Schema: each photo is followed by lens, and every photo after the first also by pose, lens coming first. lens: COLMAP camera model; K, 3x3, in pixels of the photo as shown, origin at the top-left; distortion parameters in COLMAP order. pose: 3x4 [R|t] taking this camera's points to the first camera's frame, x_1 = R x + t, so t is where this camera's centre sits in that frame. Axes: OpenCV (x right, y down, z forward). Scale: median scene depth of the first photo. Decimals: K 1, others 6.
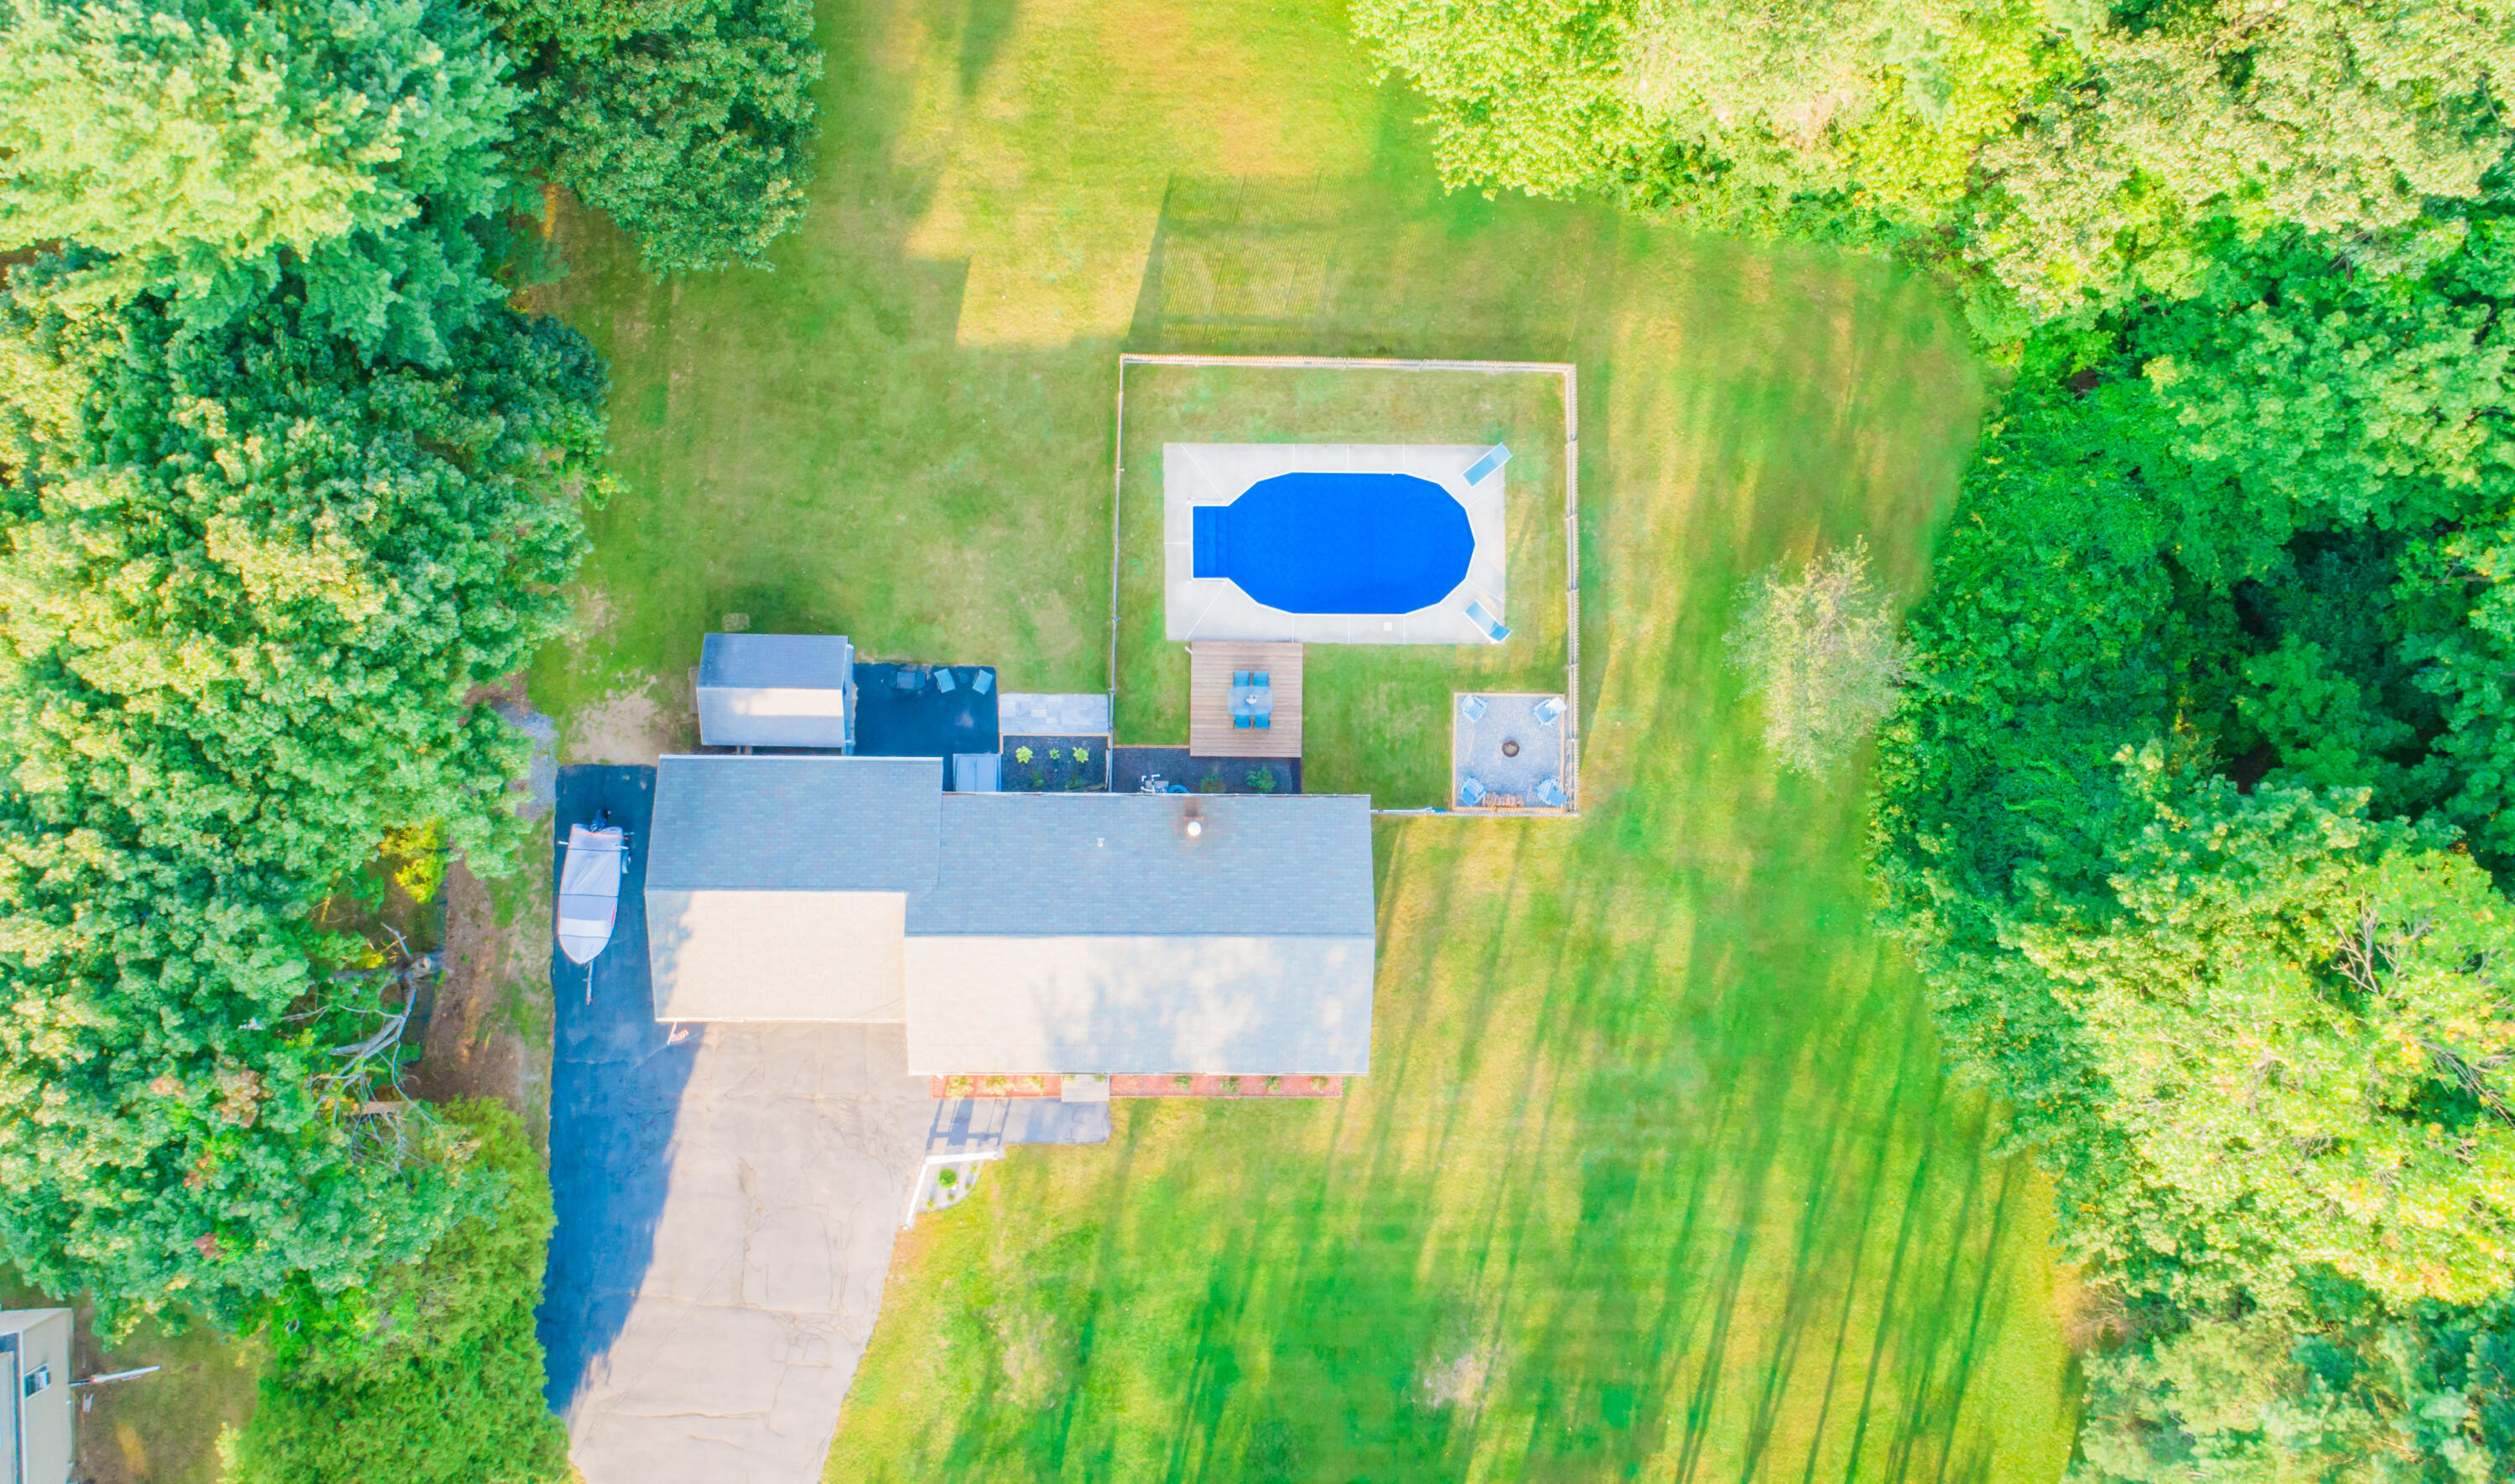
lens RADIAL K [[1770.0, 0, 1189.5], [0, 1770.0, 739.9], [0, 0, 1]] dist [-0.000100, -0.001083]
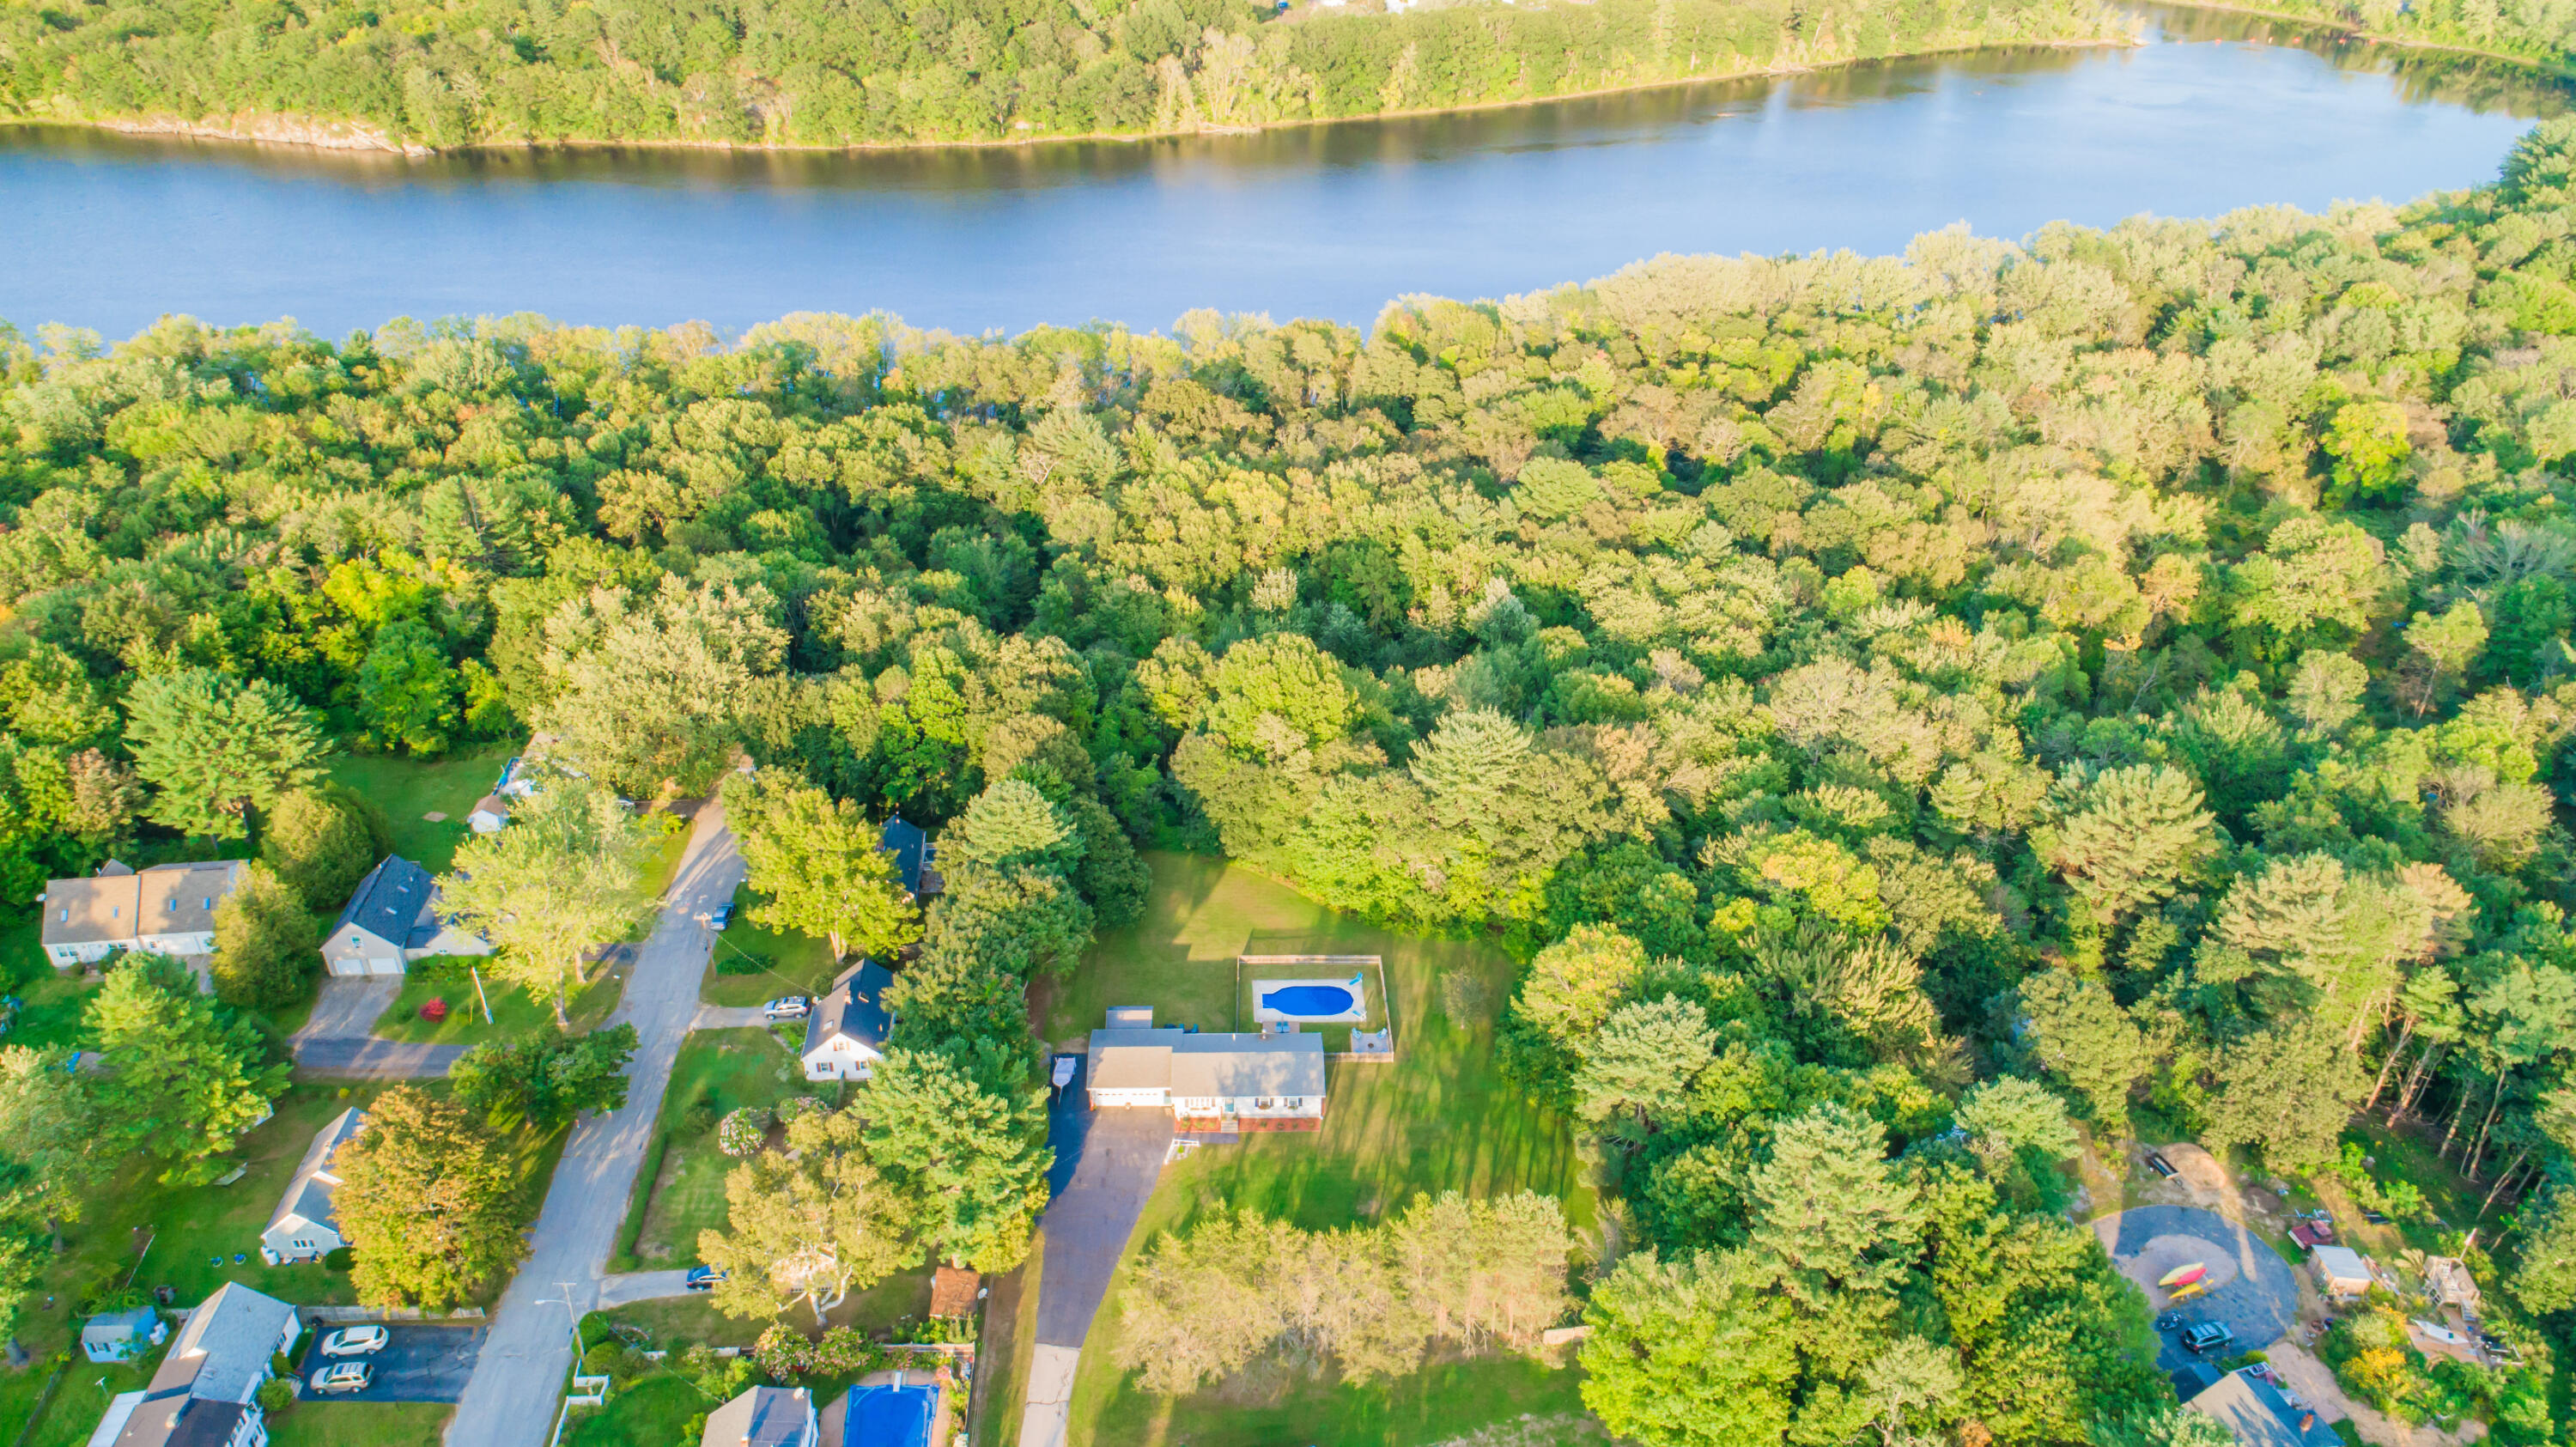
lens RADIAL K [[1750.0, 0, 1283.1], [0, 1750.0, 728.0], [0, 0, 1]] dist [-0.007760, 0.006745]
pose [[0.999080, -0.038617, 0.018639, -0.000636], [0.036515, 0.538302, -0.841961, 2.207841], [0.022480, 0.841867, 0.539216, -1.044322]]
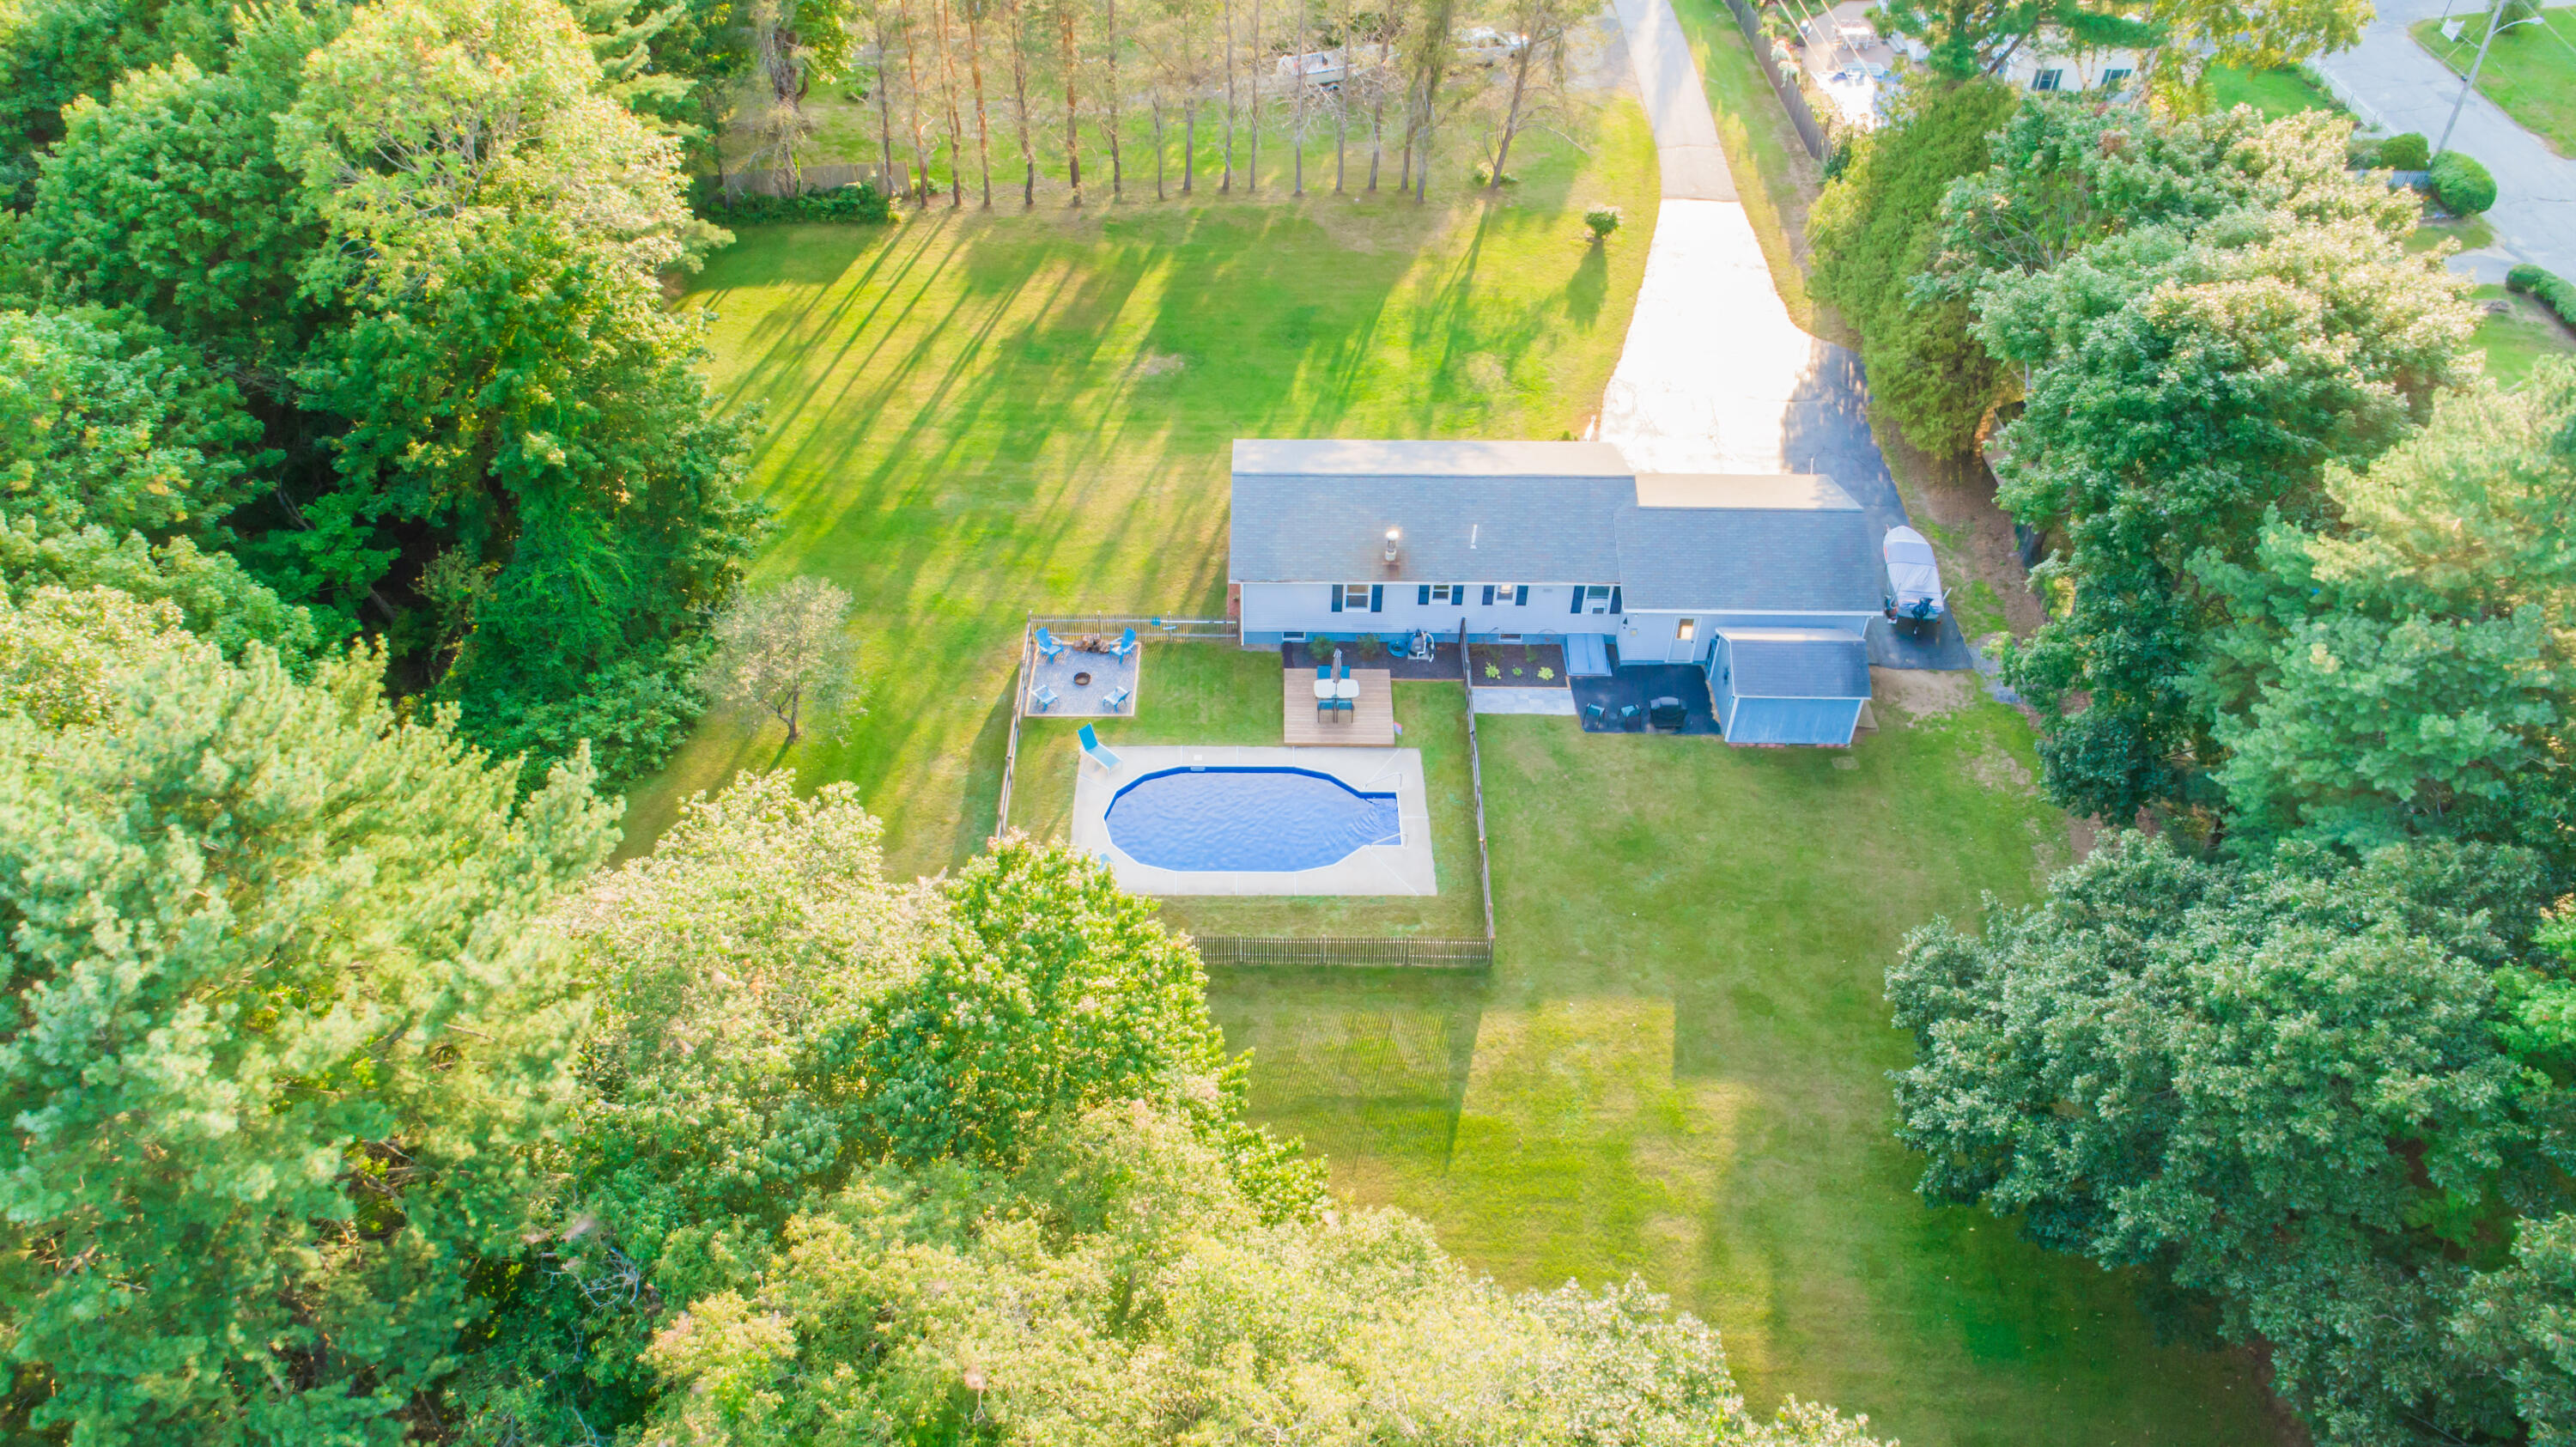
lens RADIAL K [[1759.1, 0, 1280.6], [0, 1759.1, 733.4], [0, 0, 1]] dist [-0.004084, 0.001490]
pose [[-0.999032, -0.024630, -0.036453, 0.102557], [-0.010586, -0.669664, 0.742589, -0.796270], [-0.042701, 0.742256, 0.668755, 0.329957]]
